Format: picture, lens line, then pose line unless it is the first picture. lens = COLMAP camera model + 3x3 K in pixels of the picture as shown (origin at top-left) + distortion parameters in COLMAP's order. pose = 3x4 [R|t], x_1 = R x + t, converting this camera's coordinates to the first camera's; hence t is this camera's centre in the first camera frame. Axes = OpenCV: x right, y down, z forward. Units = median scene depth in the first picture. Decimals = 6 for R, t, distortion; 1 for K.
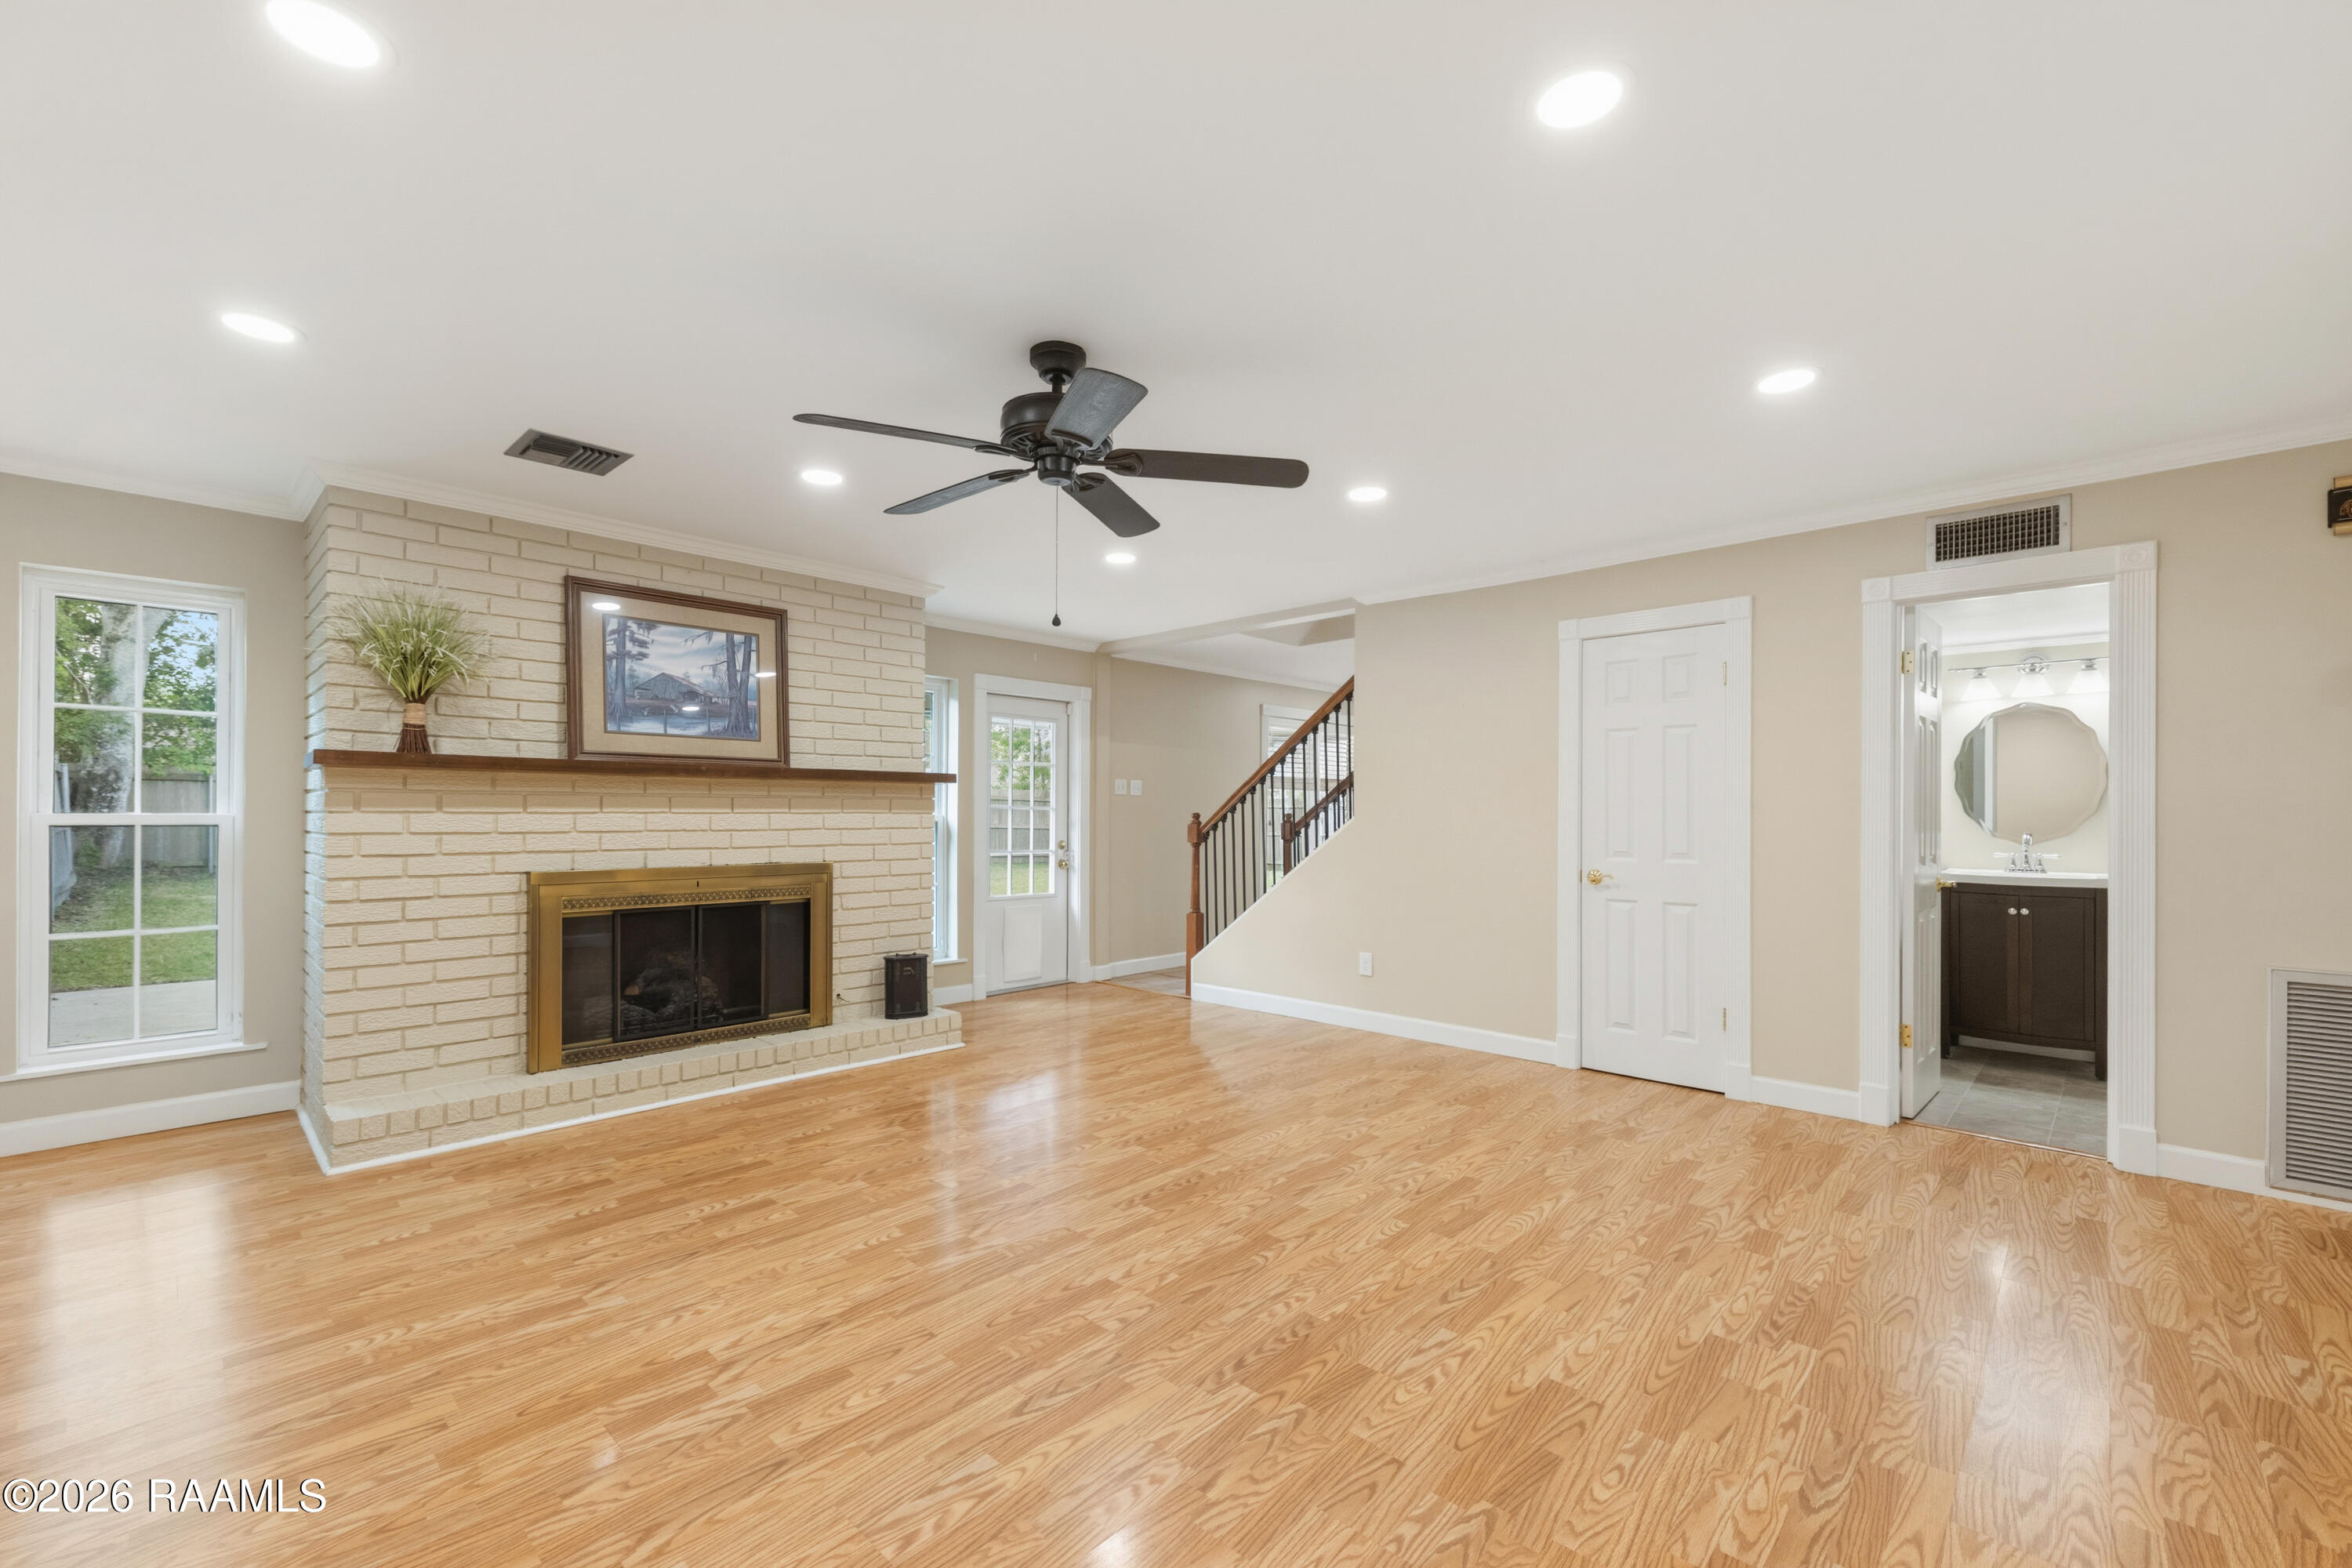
lens RADIAL K [[964.3, 0, 1172.4], [0, 964.3, 805.6], [0, 0, 1]] dist [0.004930, -0.000616]
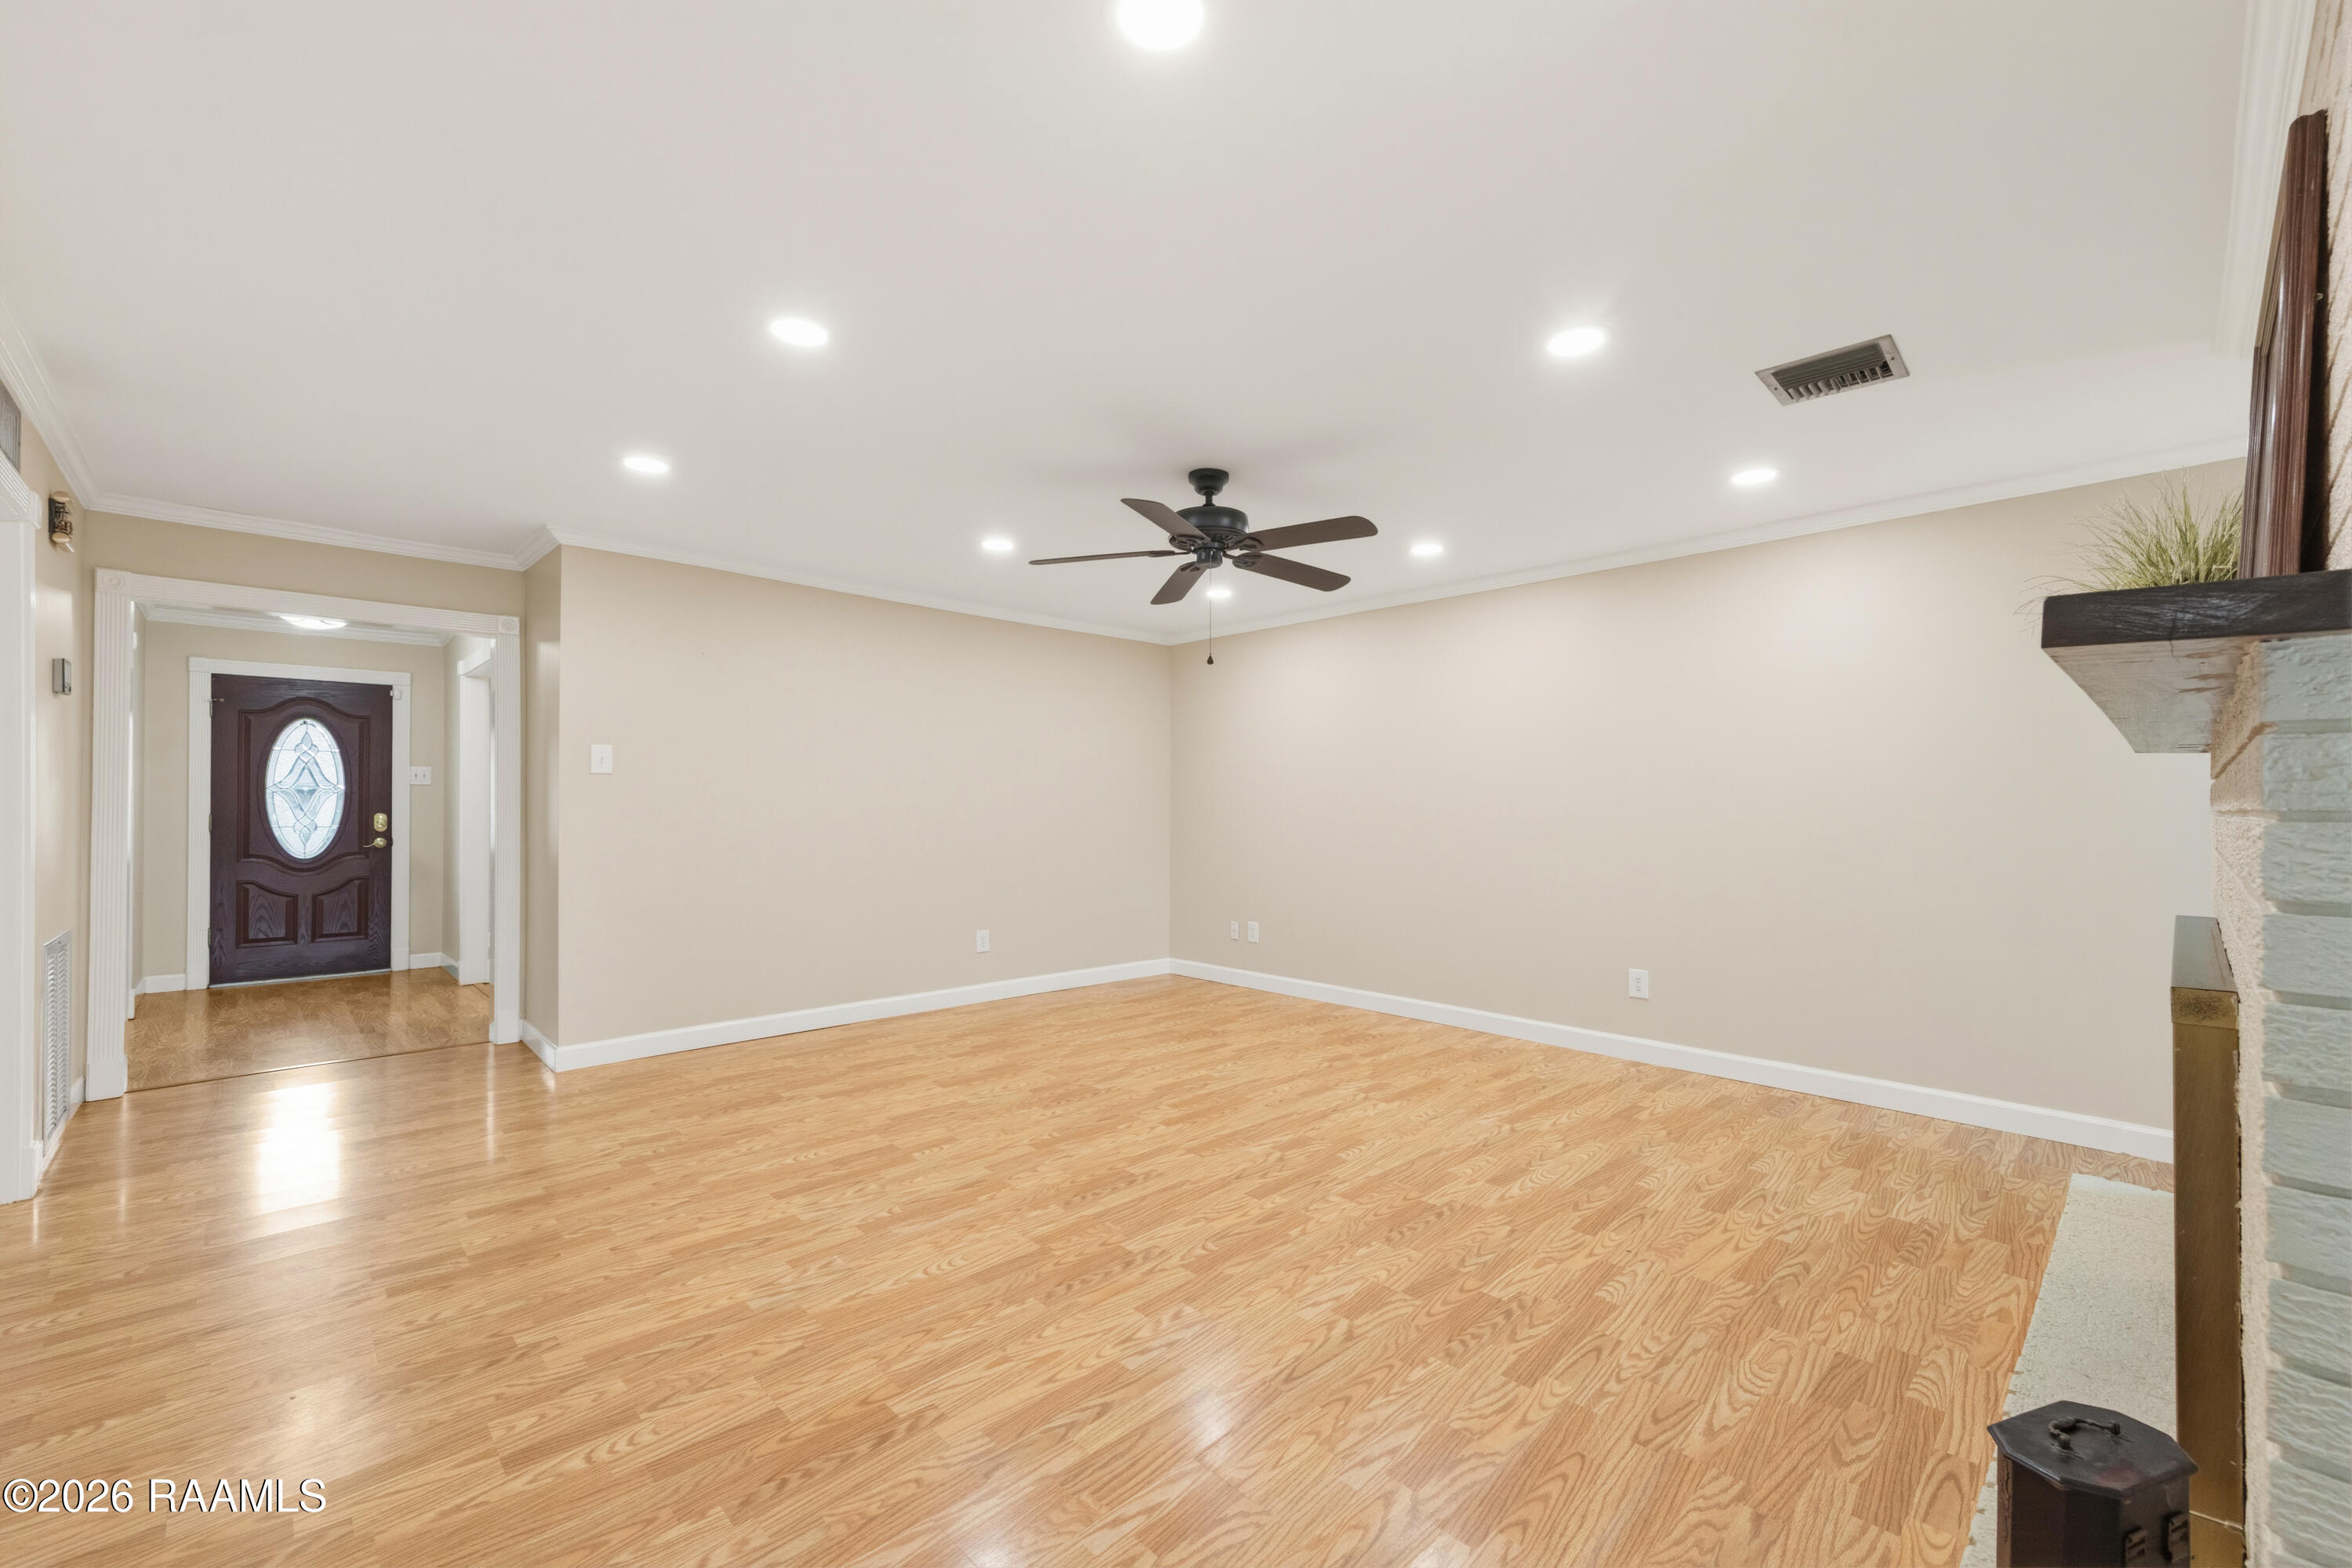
lens RADIAL K [[964.3, 0, 1172.4], [0, 964.3, 805.6], [0, 0, 1]] dist [0.004930, -0.000616]
pose [[-0.998910, -0.008014, 0.045978, -0.093561], [-0.008378, 0.999935, -0.007722, 0.013397], [-0.045913, -0.008098, -0.998913, 1.656300]]
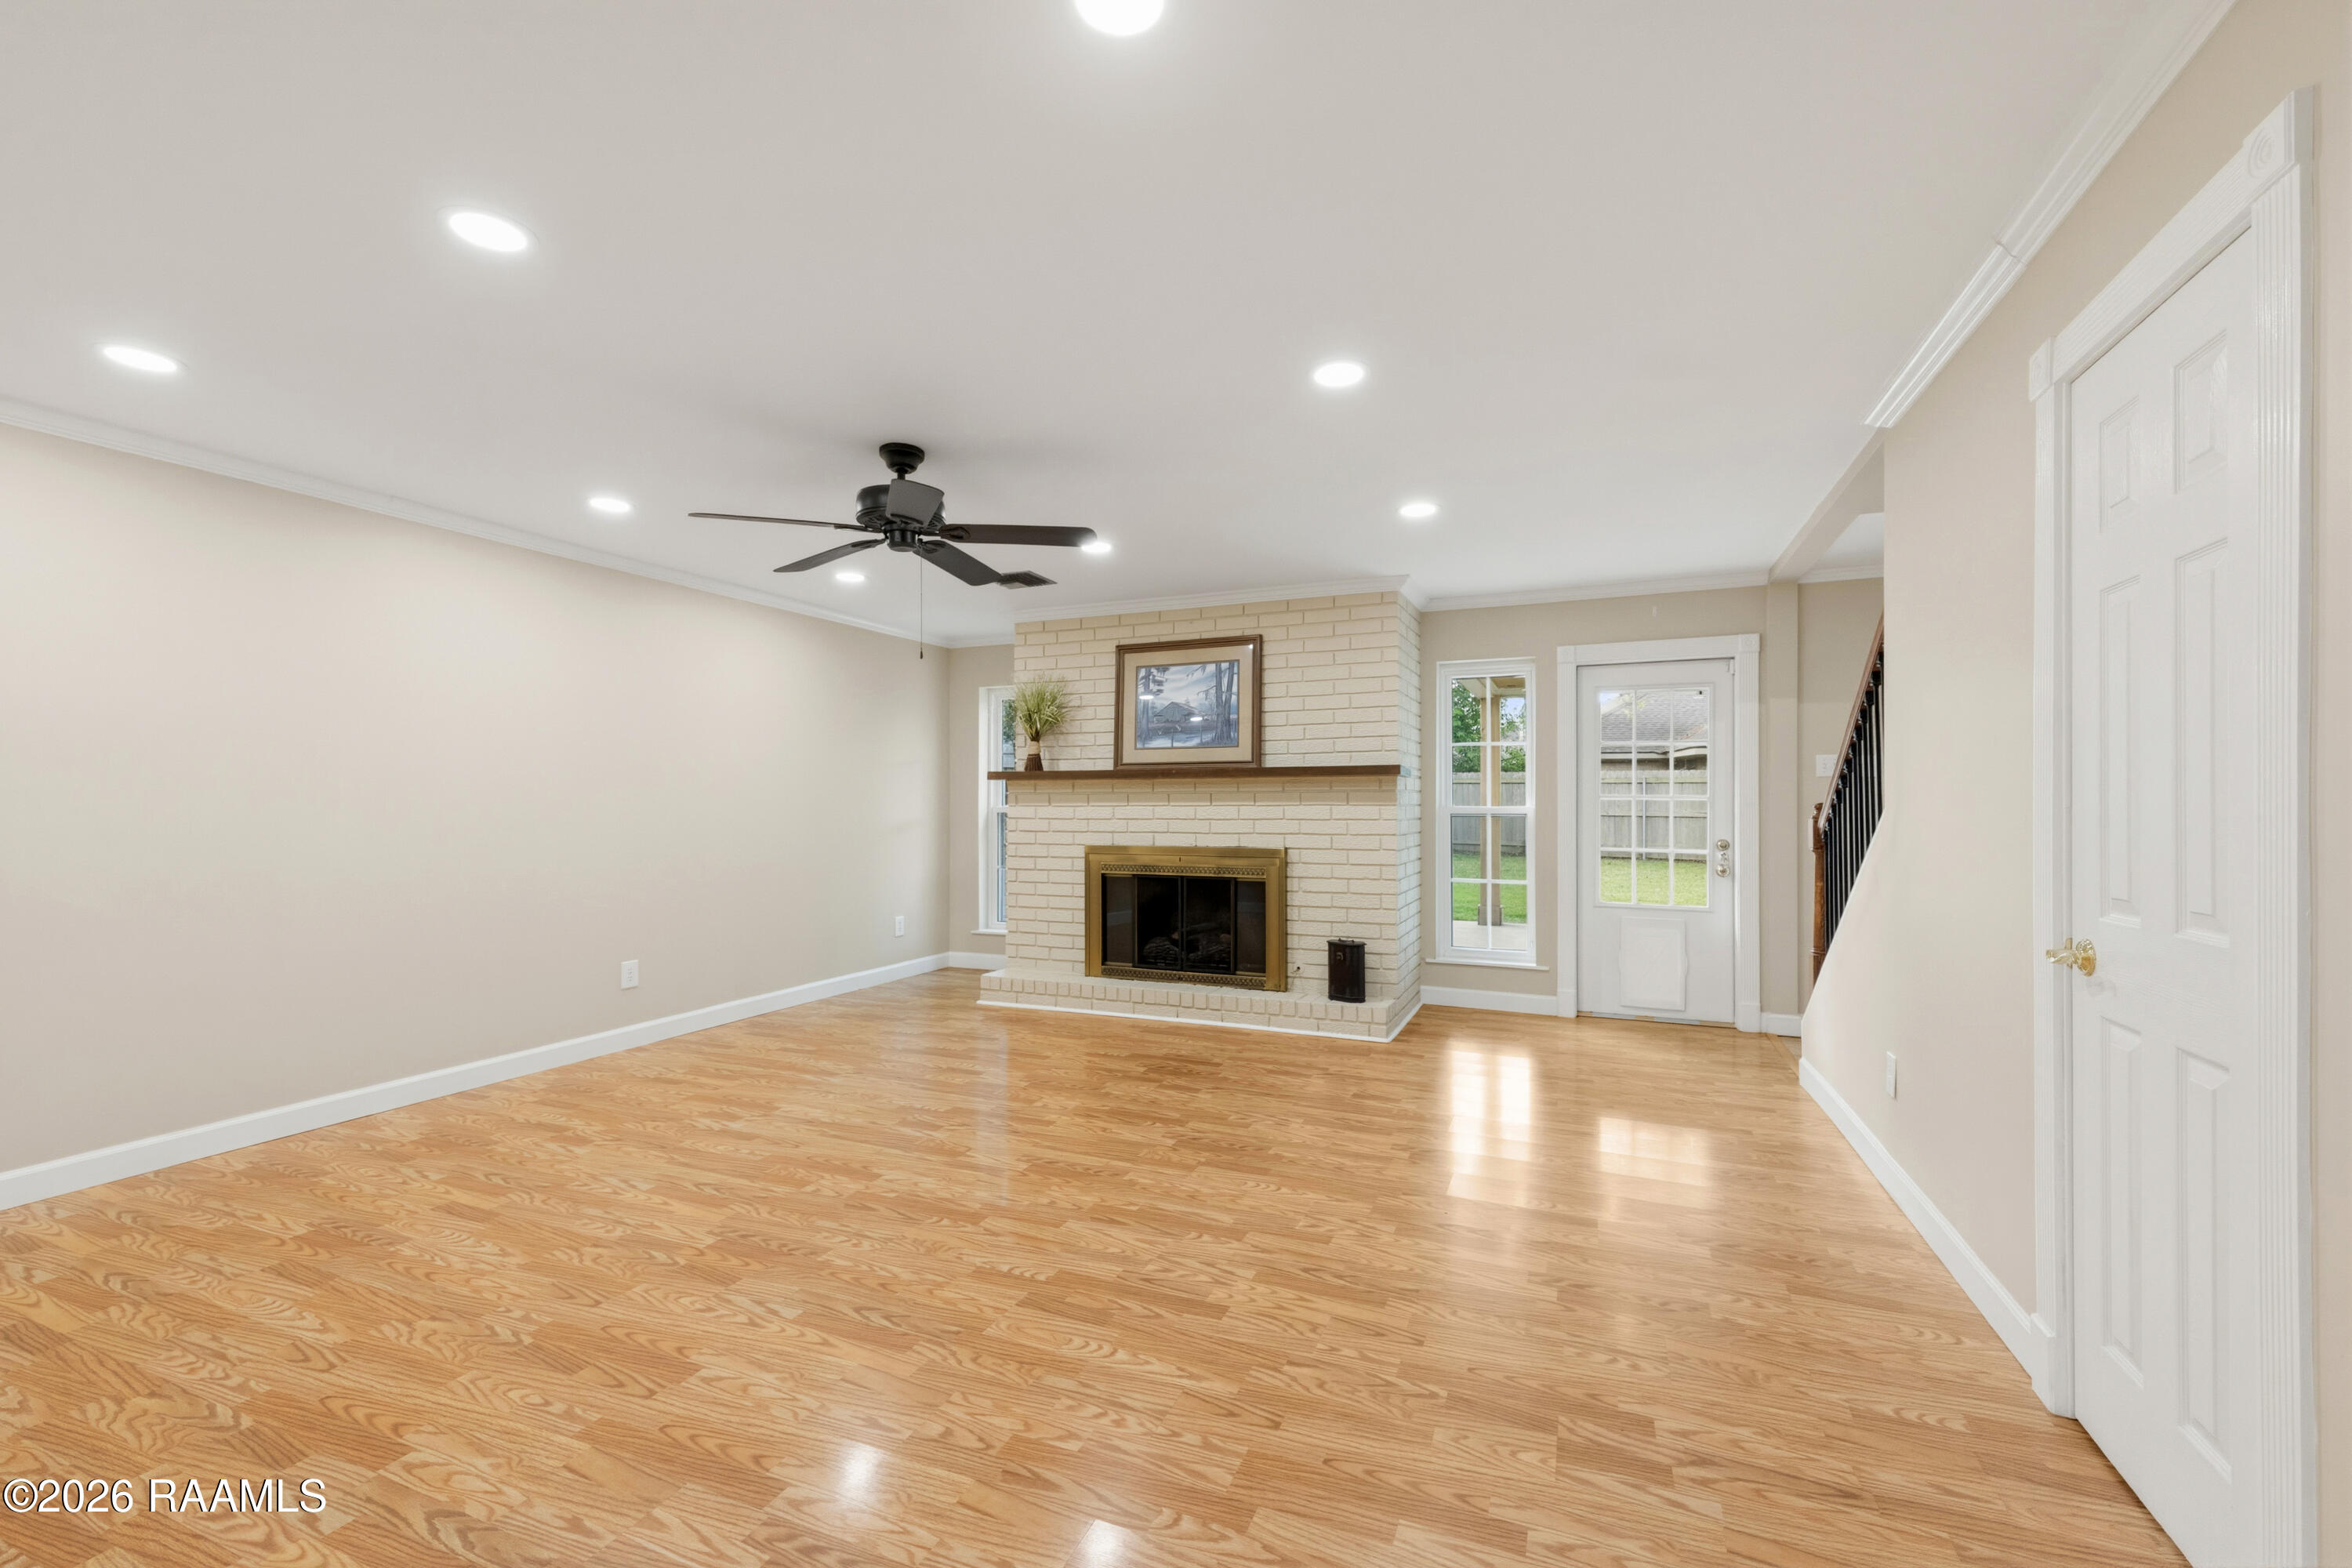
lens RADIAL K [[957.1, 0, 1181.3], [0, 957.1, 794.2], [0, 0, 1]] dist [0.007870, 0.000132]
pose [[0.356442, -0.012313, -0.934236, 0.846005], [0.011126, 0.999898, -0.008933, 0.004230], [0.934251, -0.007211, 0.356543, 0.622072]]
